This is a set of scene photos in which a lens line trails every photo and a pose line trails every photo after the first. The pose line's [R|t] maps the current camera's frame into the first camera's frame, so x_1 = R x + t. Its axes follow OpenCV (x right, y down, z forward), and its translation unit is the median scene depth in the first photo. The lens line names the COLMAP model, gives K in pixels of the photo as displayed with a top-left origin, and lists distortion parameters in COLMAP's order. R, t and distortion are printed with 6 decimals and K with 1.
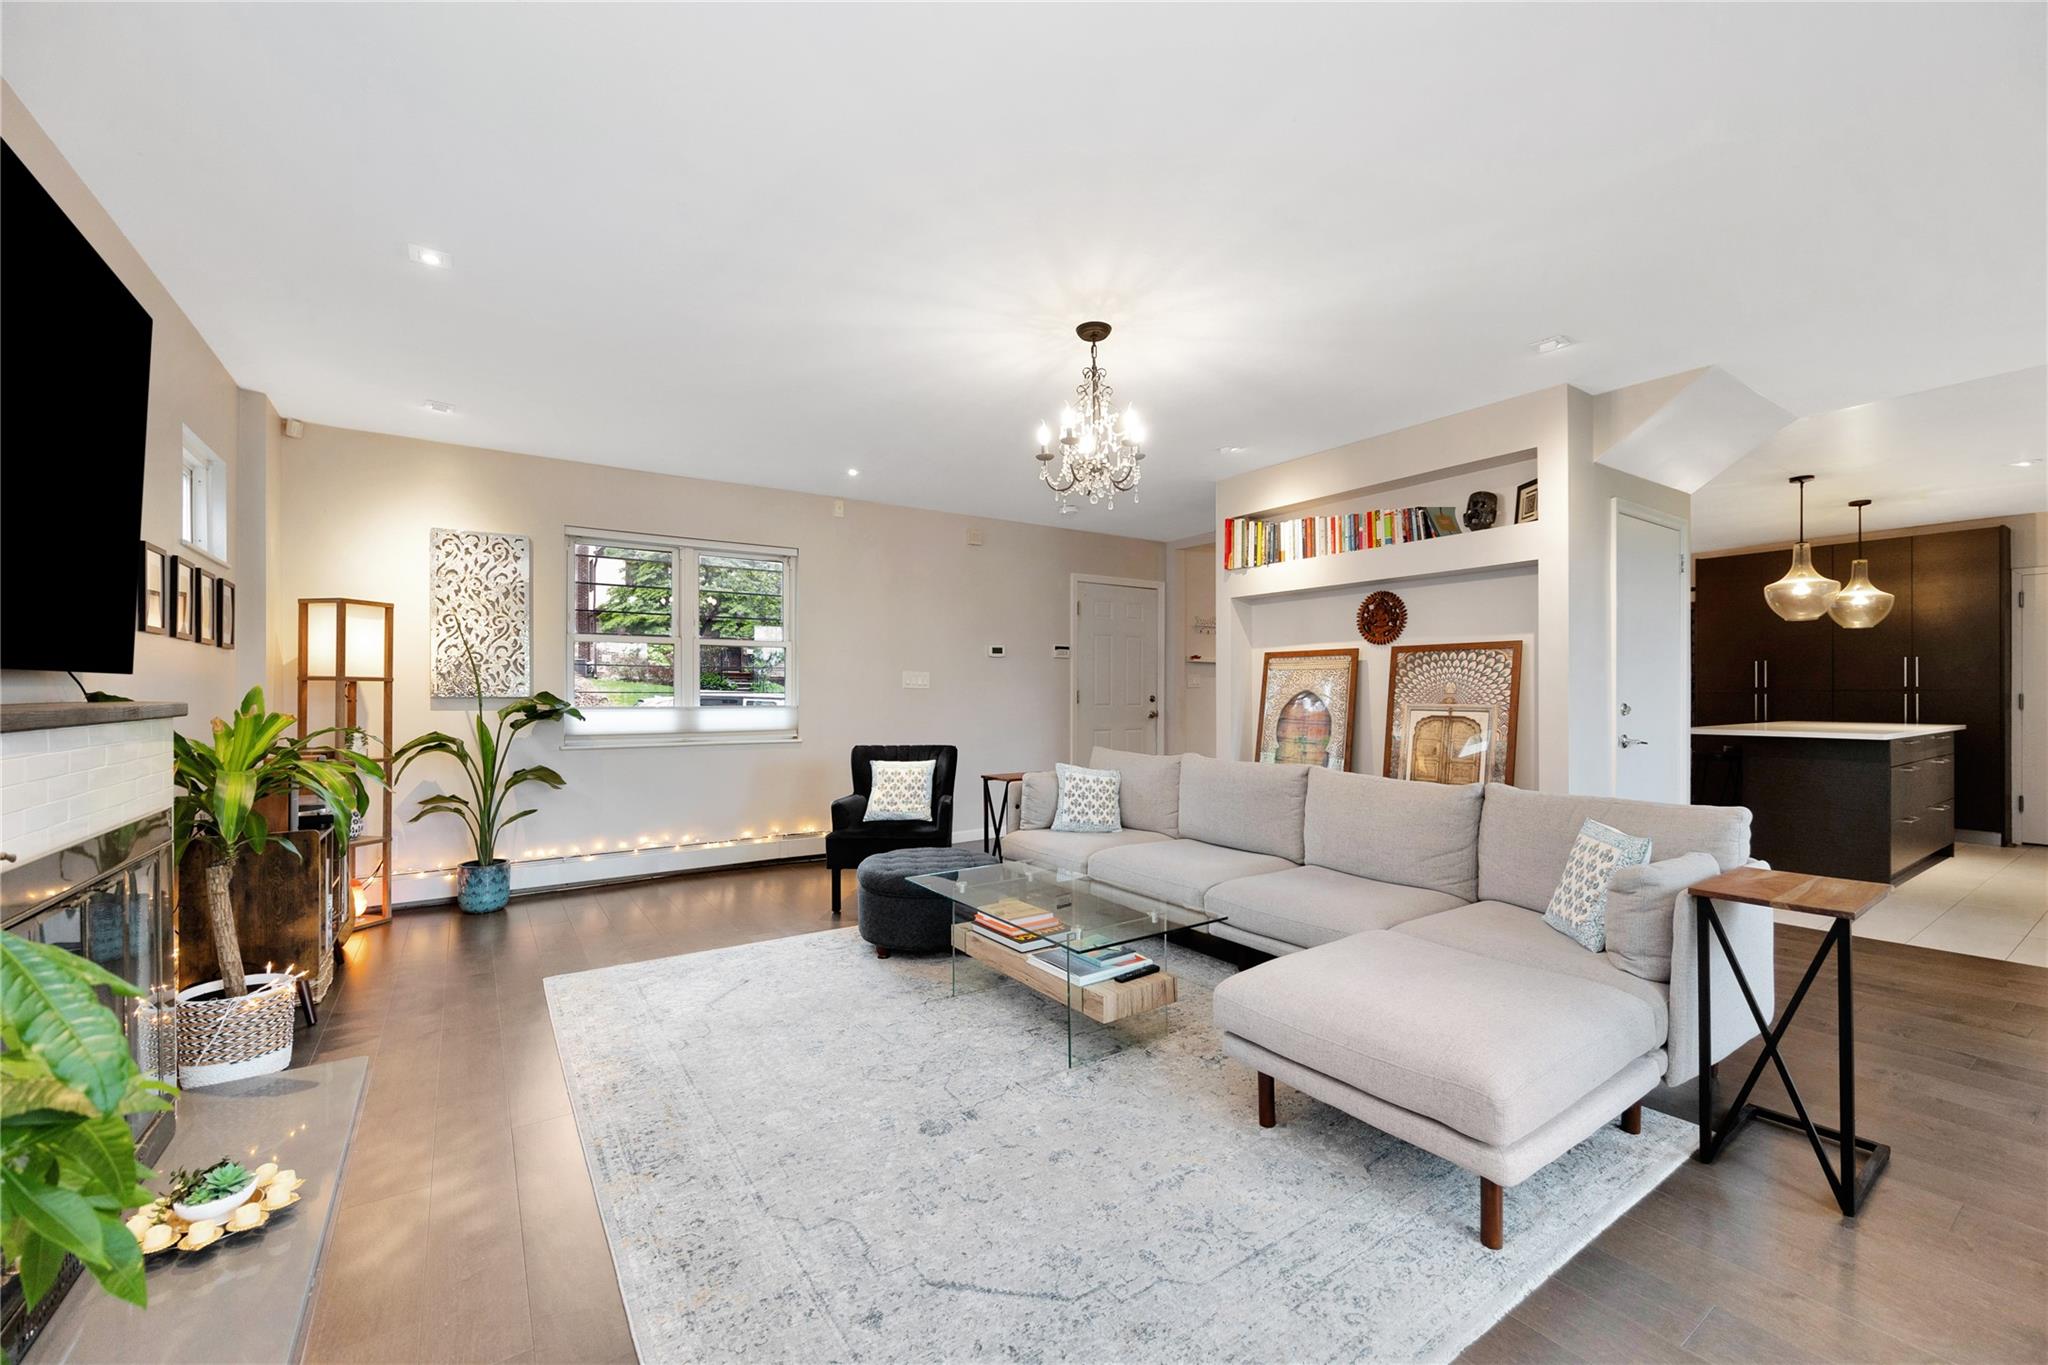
lens RADIAL K [[821.8, 0, 1031.4], [0, 821.8, 679.6], [0, 0, 1]] dist [-0.021721, -0.000037]
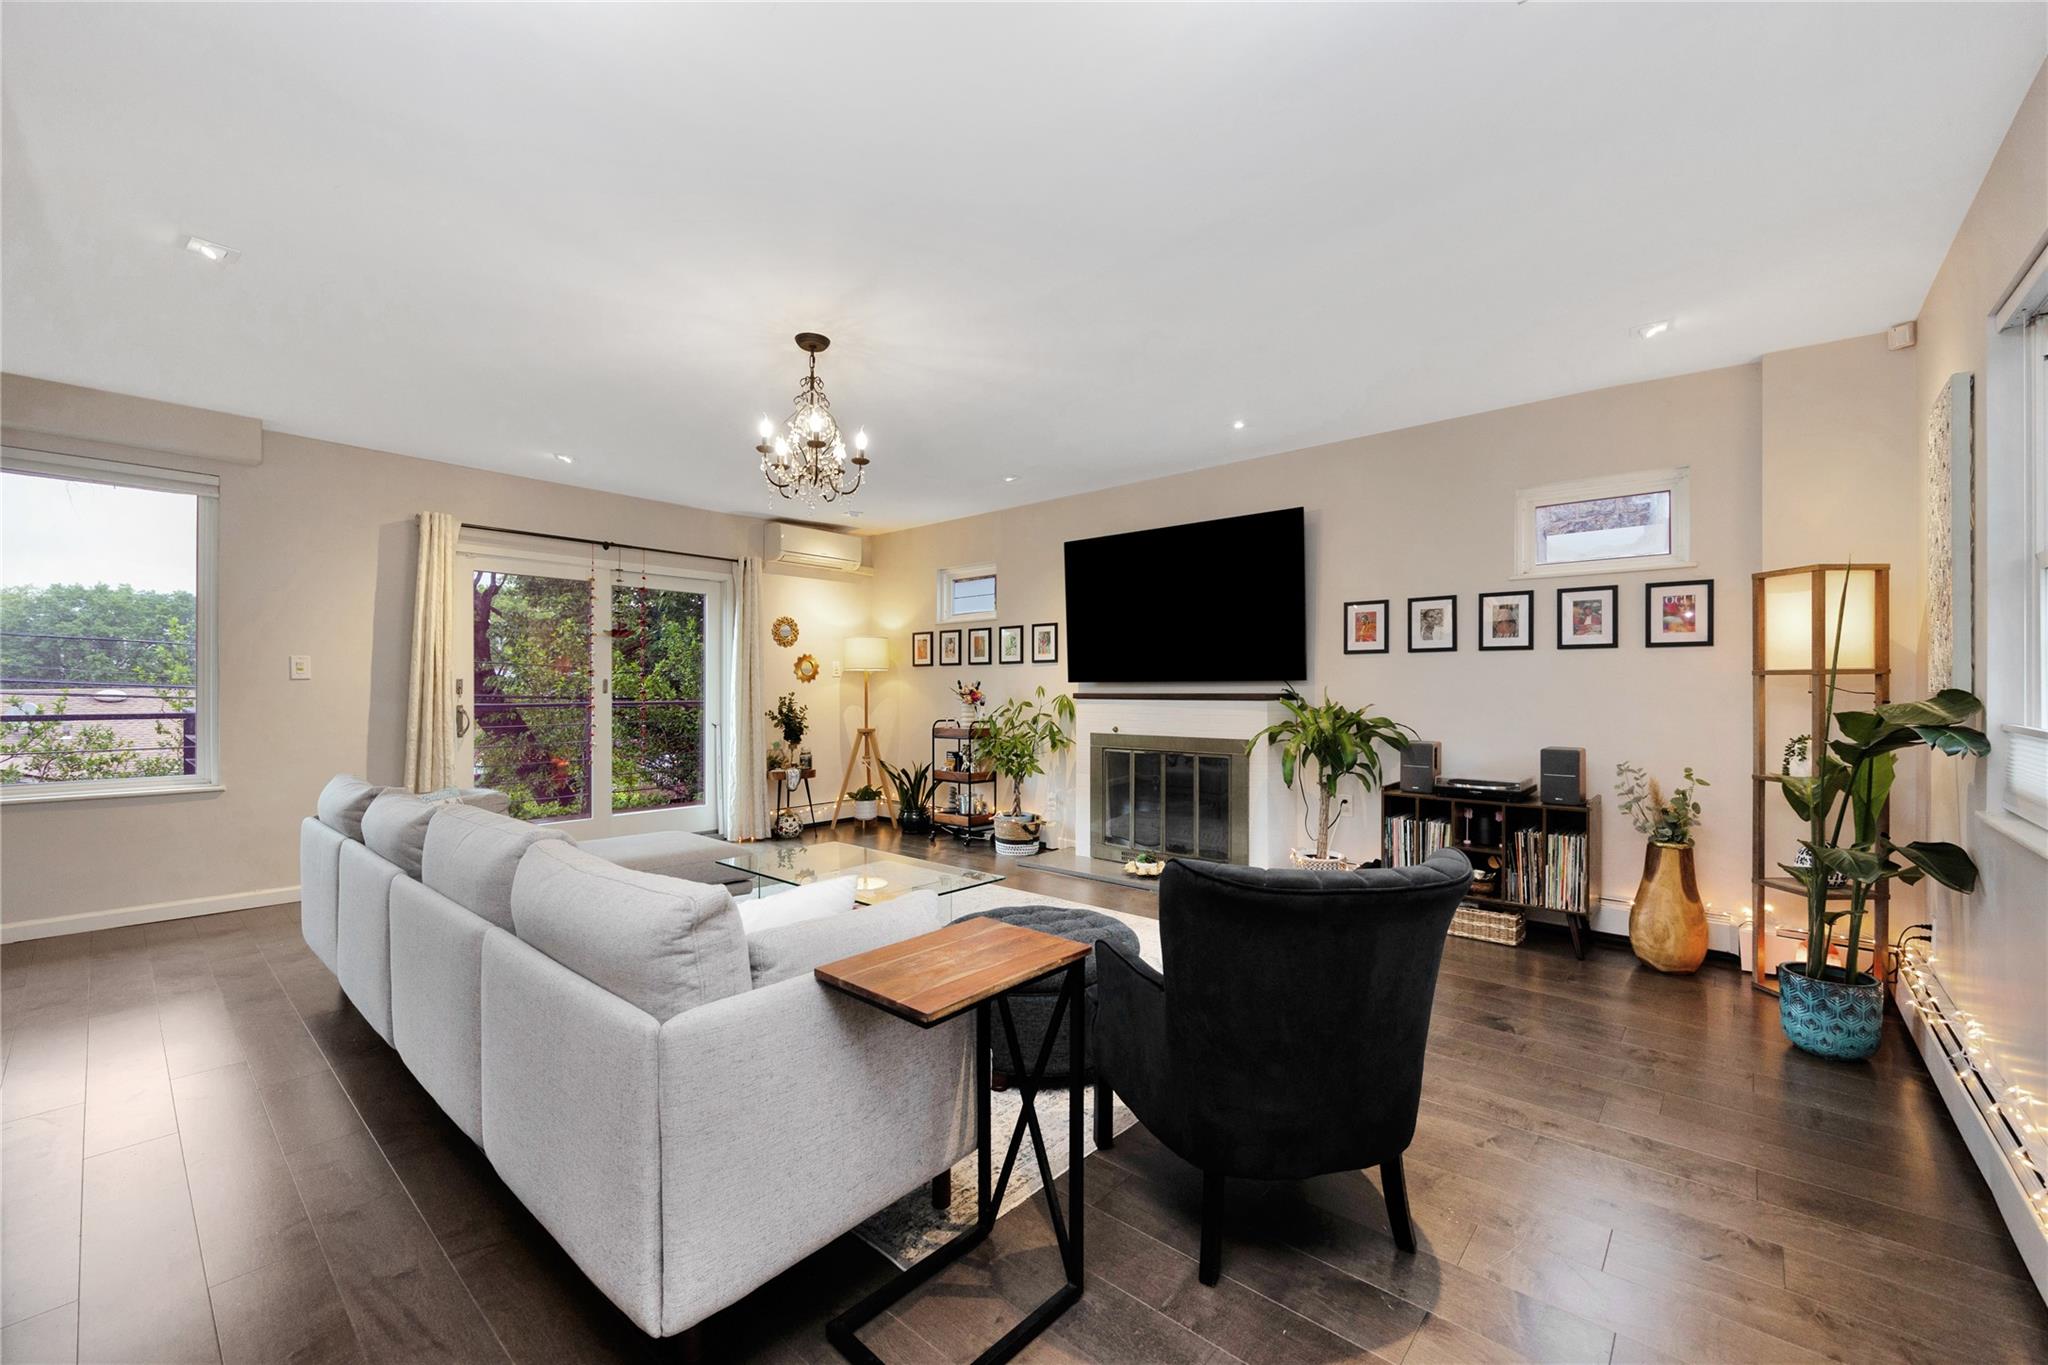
lens RADIAL K [[810.4, 0, 1024.0], [0, 810.4, 682.5], [0, 0, 1]] dist [-0.038306, 0.000043]
pose [[-0.967604, 0.000554, -0.252472, 0.053906], [0.005376, 0.999816, -0.018410, 0.018548], [0.252415, -0.019170, -0.967429, 1.489415]]
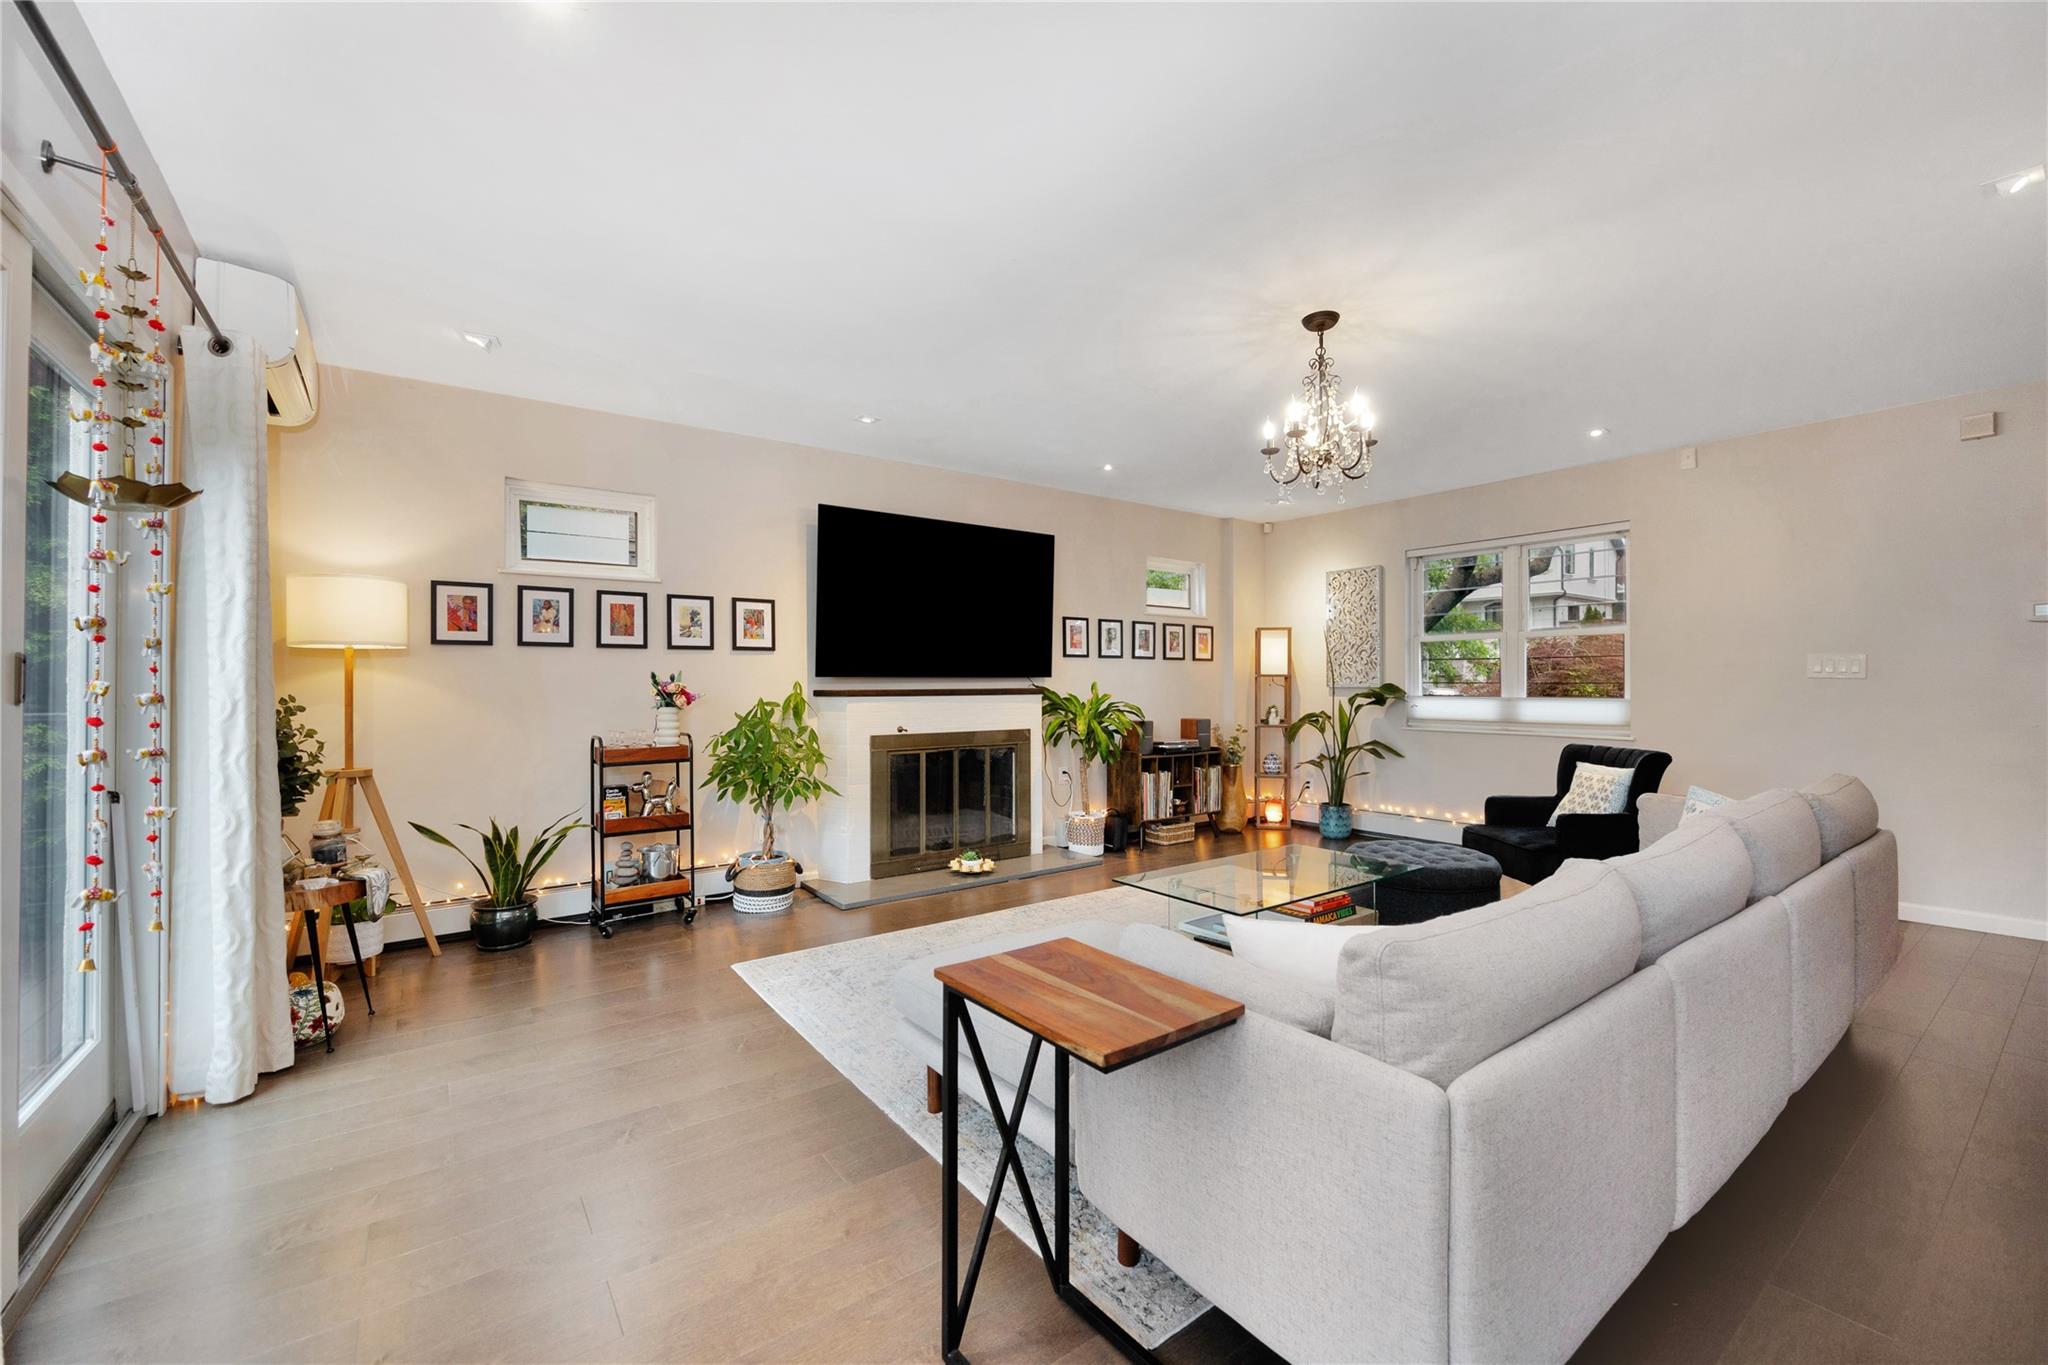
lens RADIAL K [[821.8, 0, 1031.4], [0, 821.8, 679.6], [0, 0, 1]] dist [-0.021721, -0.000037]
pose [[0.042943, -0.003480, -0.999071, 0.767285], [0.015269, 0.999879, -0.002826, 0.004760], [0.998961, -0.015134, 0.042991, 0.436368]]
